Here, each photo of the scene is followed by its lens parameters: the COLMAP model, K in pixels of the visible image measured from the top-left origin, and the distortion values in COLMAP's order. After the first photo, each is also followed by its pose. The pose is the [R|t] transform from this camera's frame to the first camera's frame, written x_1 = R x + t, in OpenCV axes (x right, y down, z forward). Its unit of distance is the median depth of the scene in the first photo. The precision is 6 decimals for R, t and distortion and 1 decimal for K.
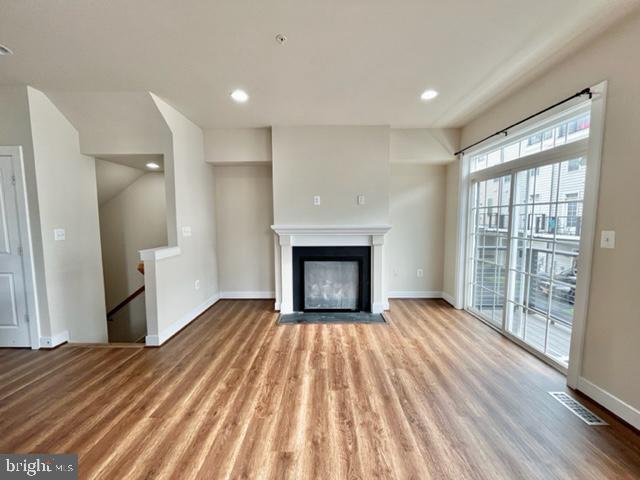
lens RADIAL K [[260.4, 0, 321.0], [0, 260.4, 239.7], [0, 0, 1]] dist [-0.001943, 0.000420]
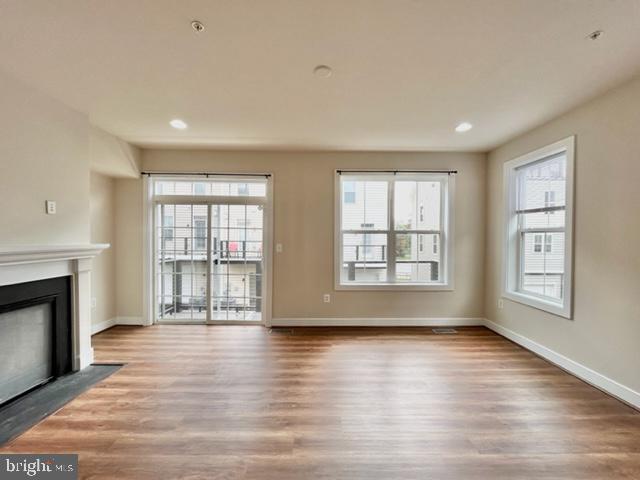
lens RADIAL K [[260.4, 0, 321.1], [0, 260.4, 240.3], [0, 0, 1]] dist [-0.001943, 0.000420]
pose [[-0.019260, -0.009108, 0.999773, -0.617843], [0.067656, 0.997655, 0.010392, -0.037070], [-0.997523, 0.067841, -0.018599, 0.407473]]
